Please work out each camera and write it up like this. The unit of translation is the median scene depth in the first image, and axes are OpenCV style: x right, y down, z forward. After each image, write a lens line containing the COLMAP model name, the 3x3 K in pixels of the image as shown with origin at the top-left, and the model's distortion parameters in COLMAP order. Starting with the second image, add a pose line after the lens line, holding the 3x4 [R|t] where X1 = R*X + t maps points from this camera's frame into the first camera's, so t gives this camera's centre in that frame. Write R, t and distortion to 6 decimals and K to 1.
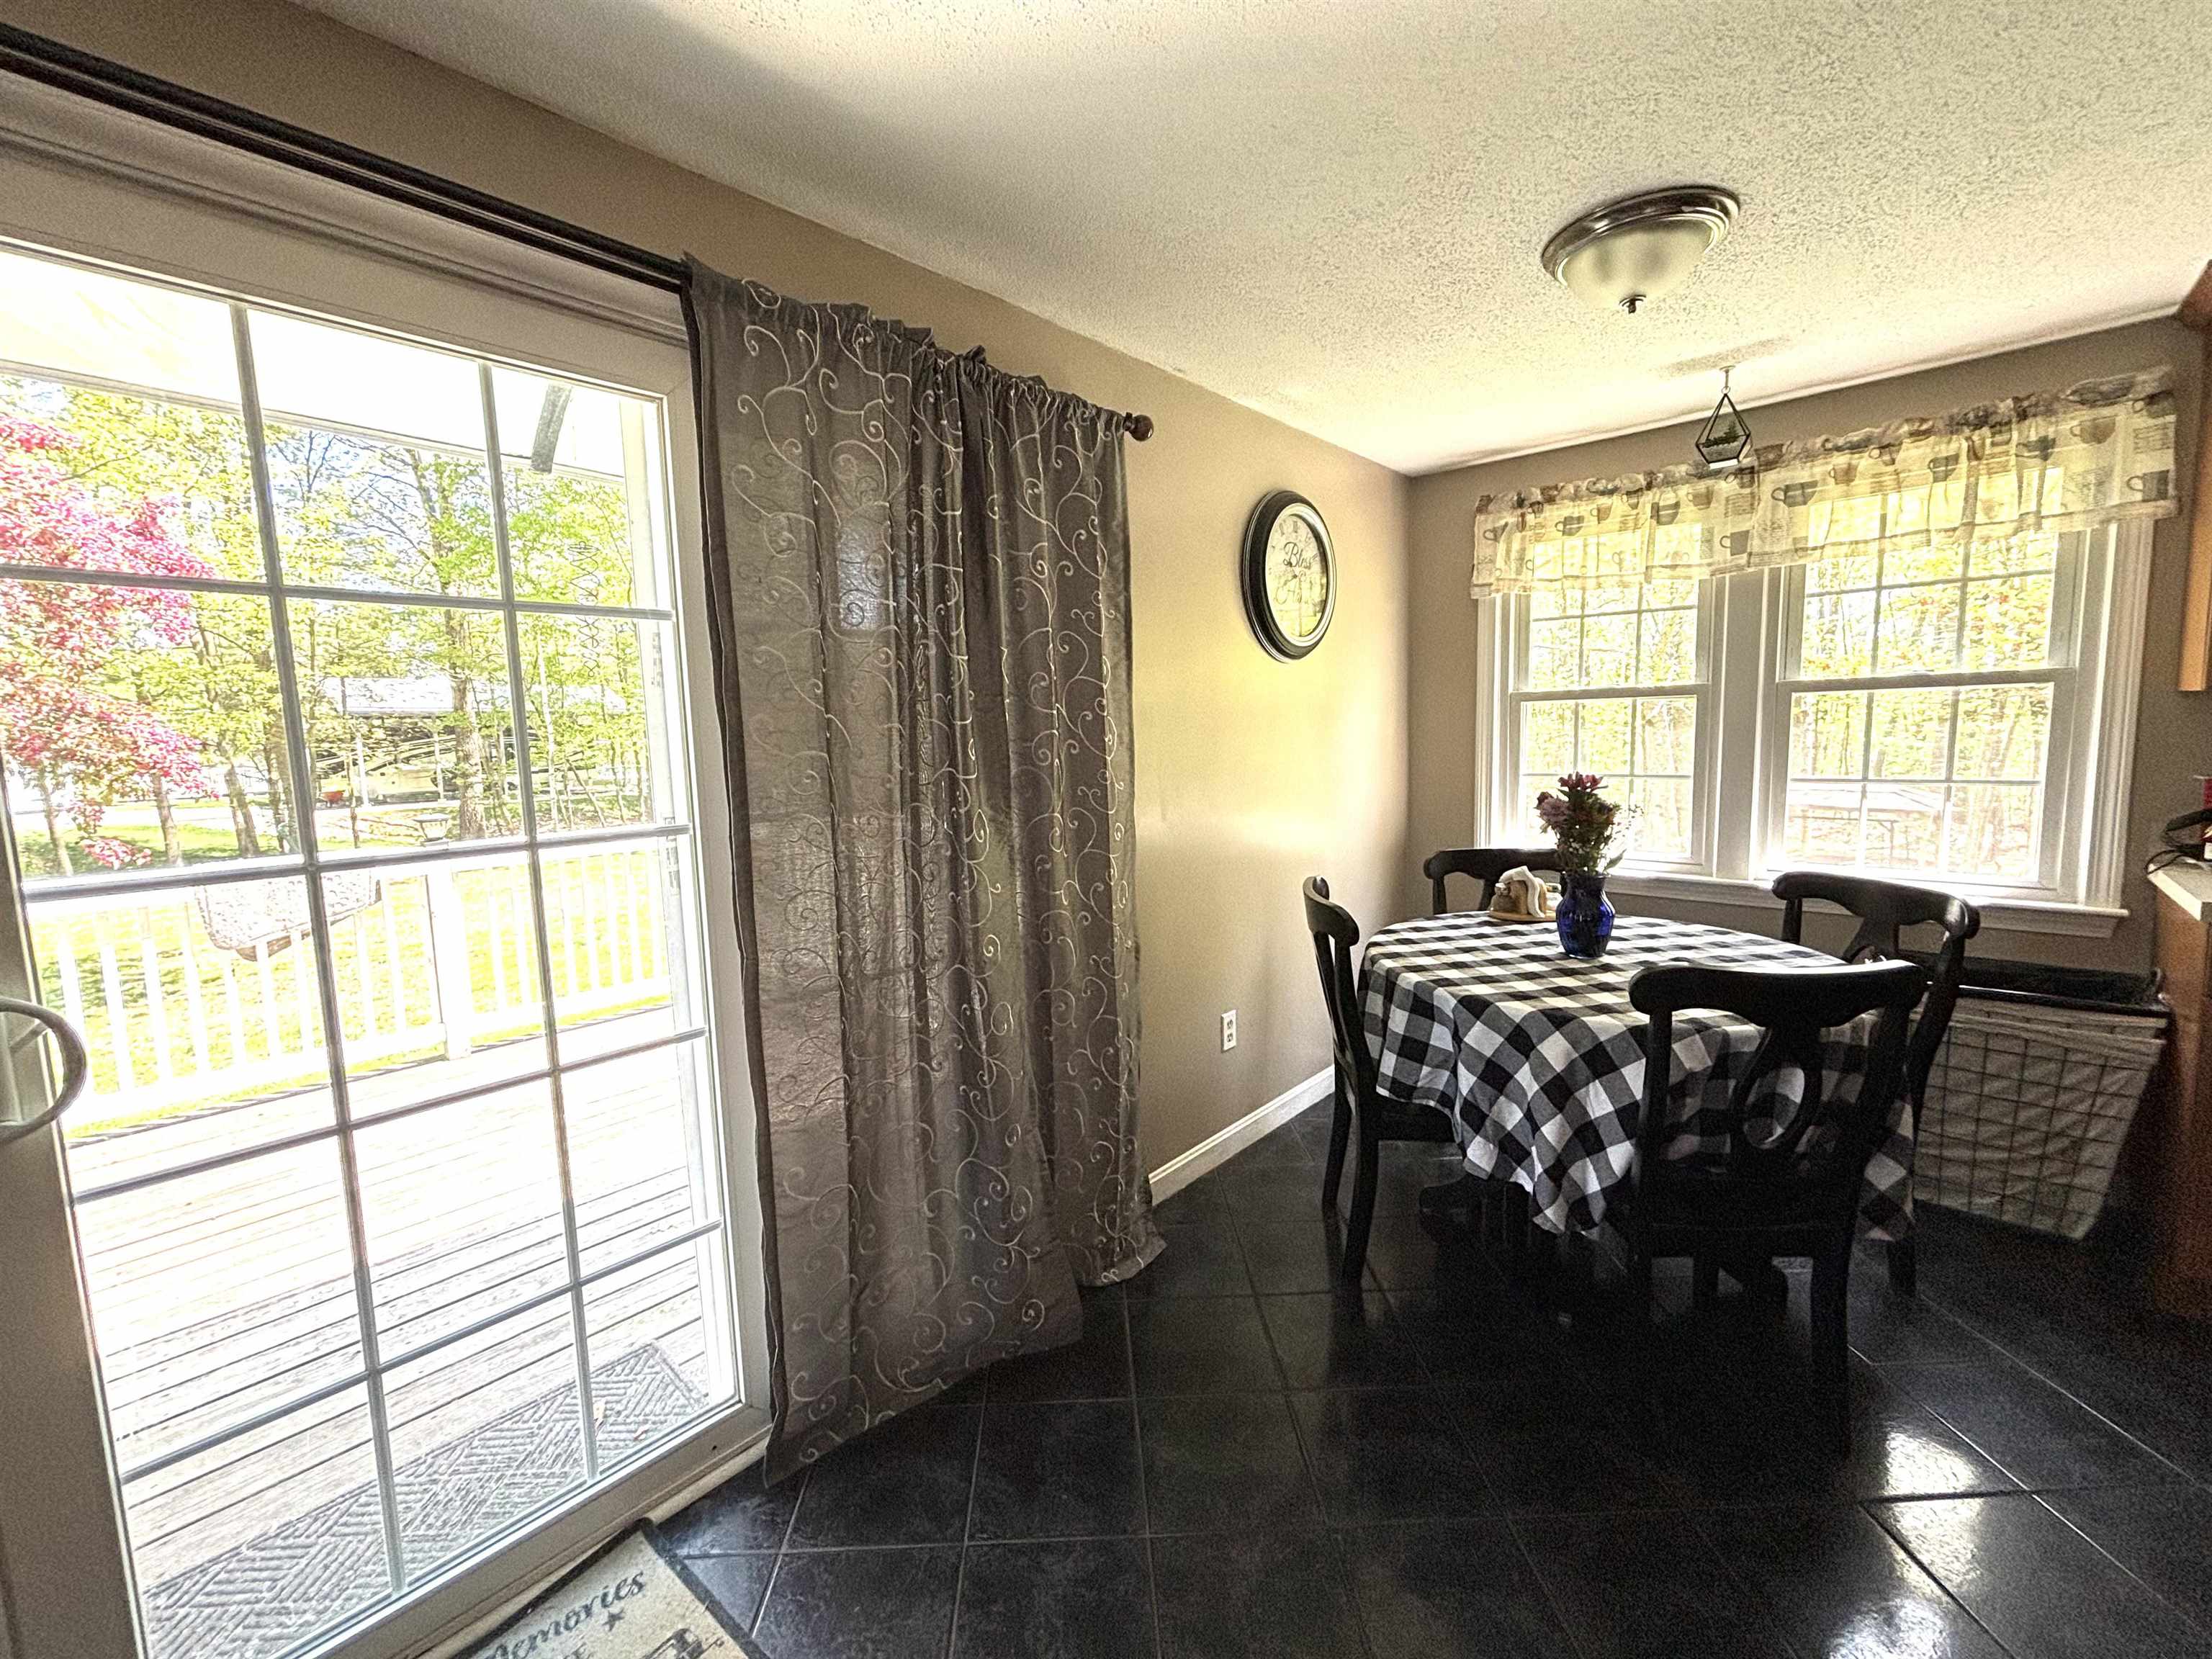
lens RADIAL K [[887.2, 0, 1110.4], [0, 887.2, 823.0], [0, 0, 1]] dist [-0.001501, -0.000239]
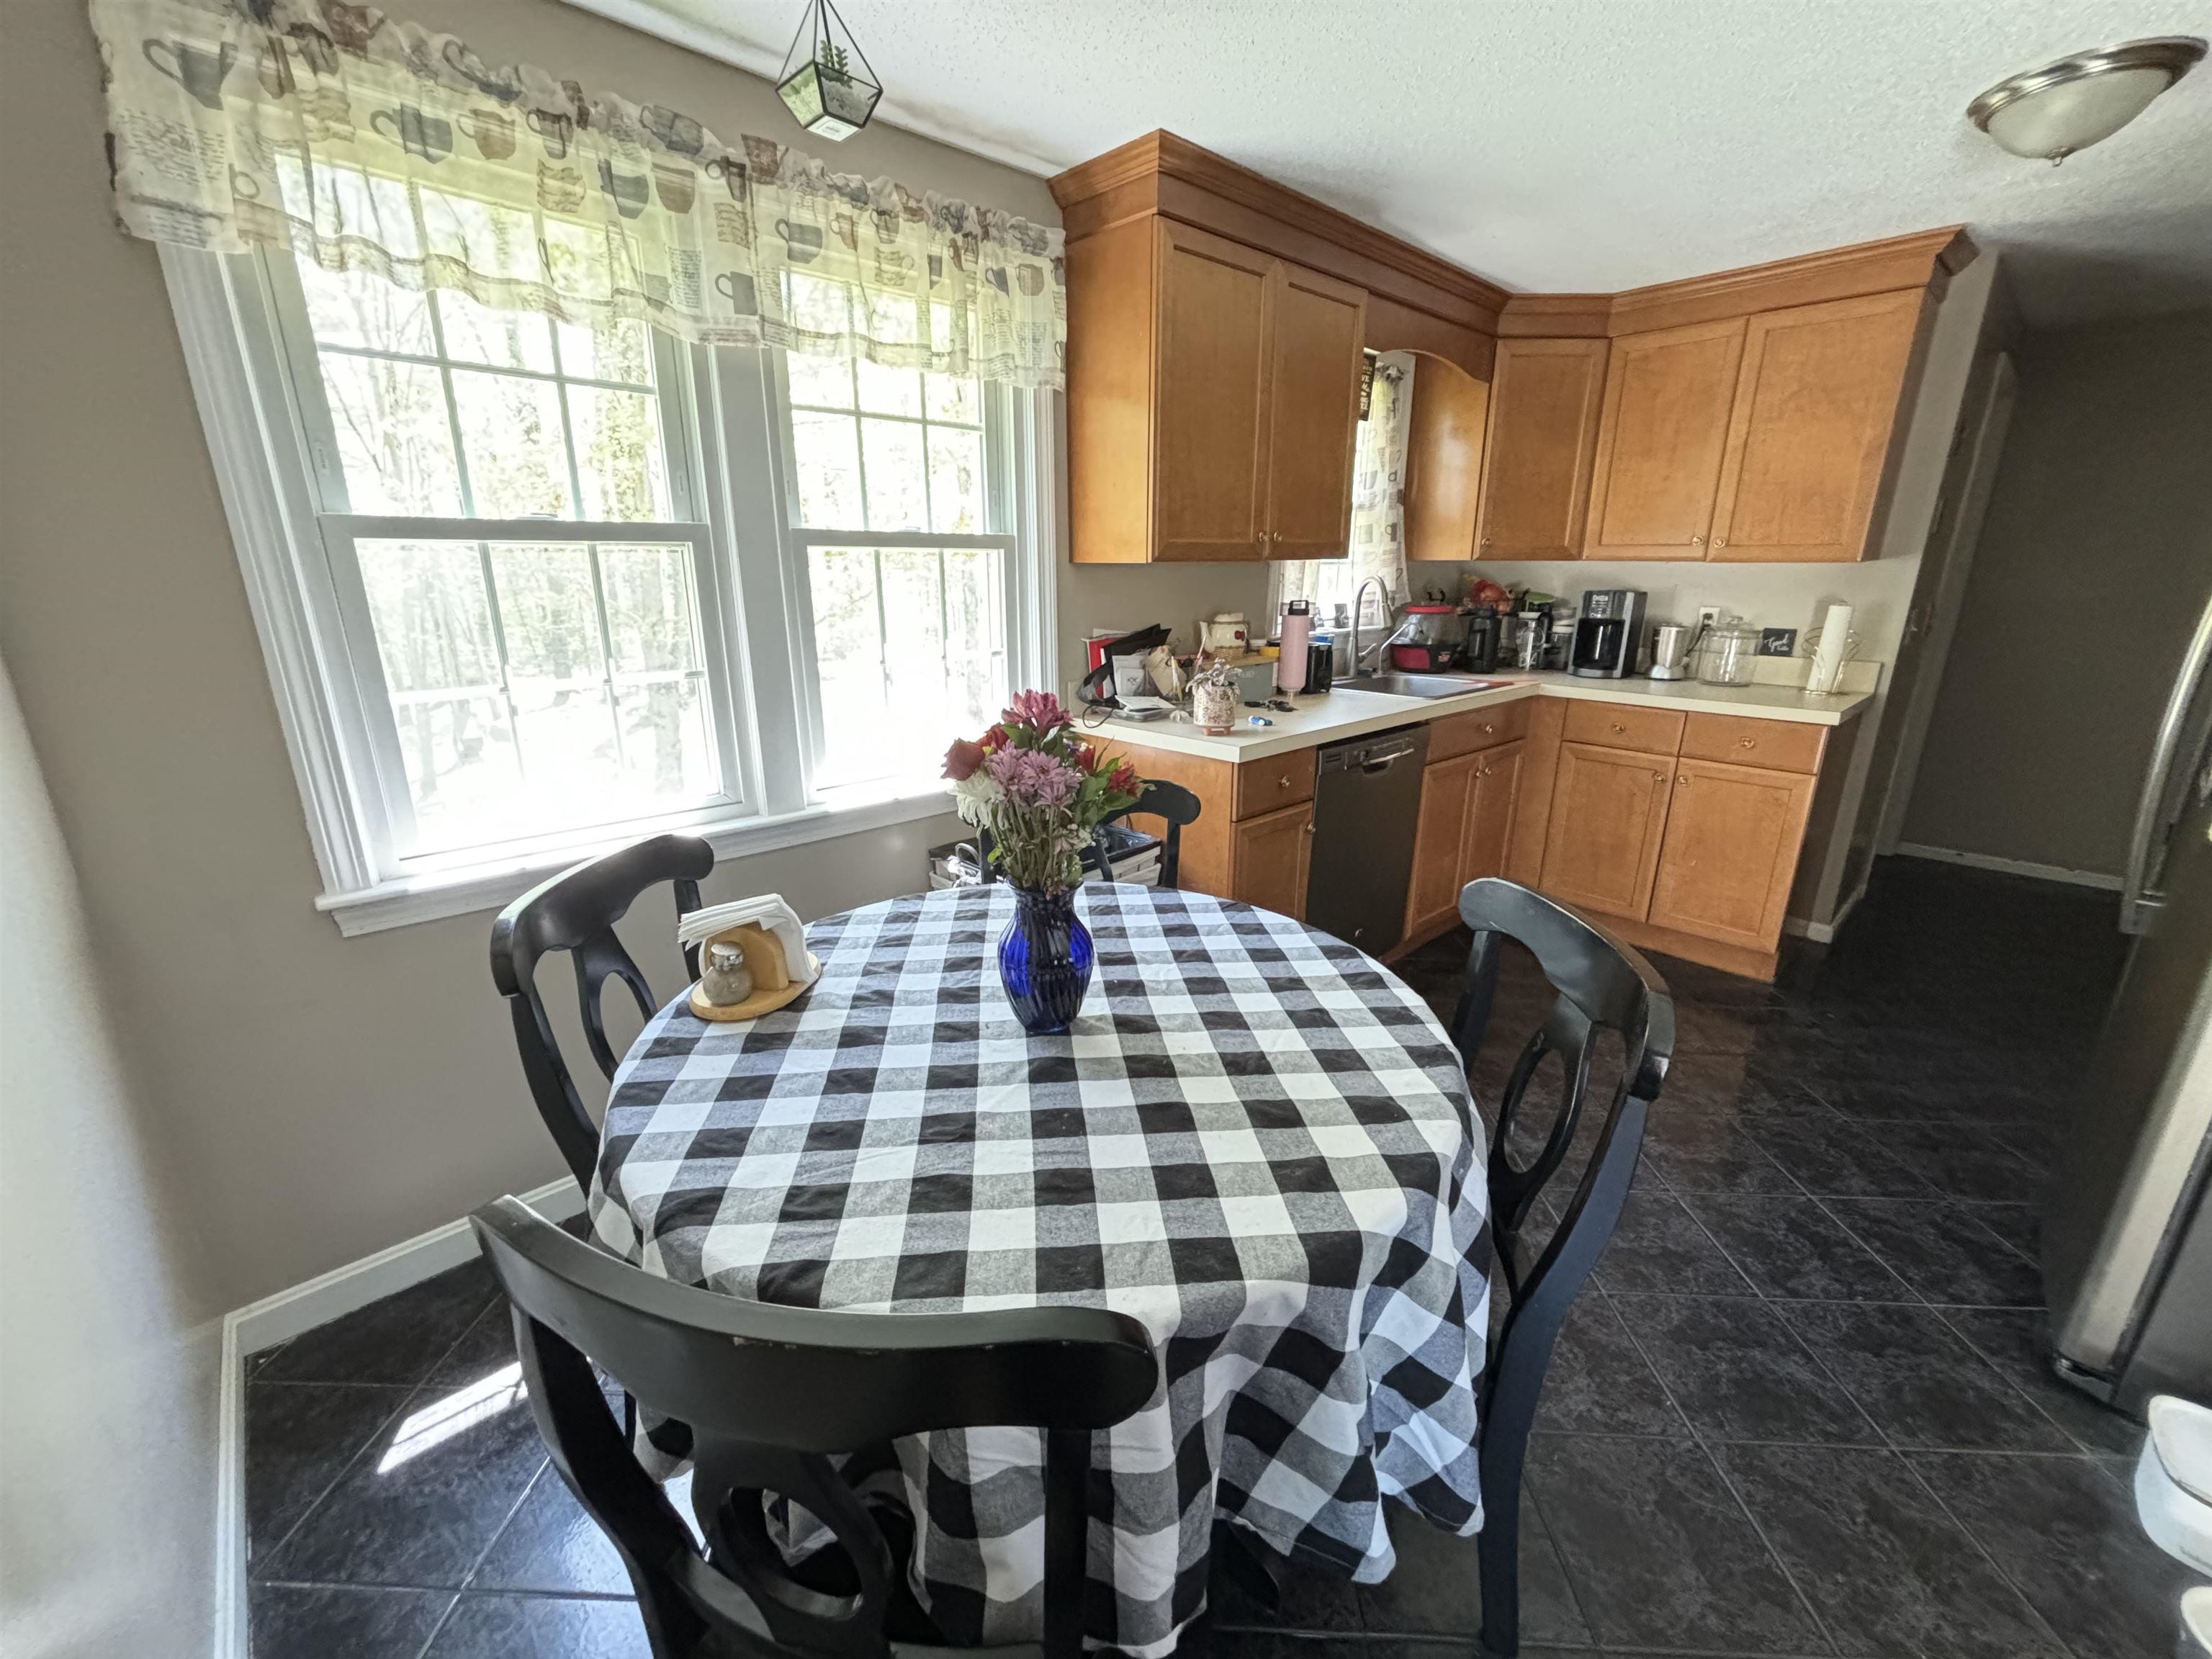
lens RADIAL K [[896.5, 0, 1105.3], [0, 896.5, 827.5], [0, 0, 1]] dist [-0.004207, 0.000156]
pose [[0.071966, -0.253314, 0.964703, 0.021757], [0.102072, 0.964004, 0.245516, -0.081094], [-0.992170, 0.080800, 0.095232, 0.716408]]
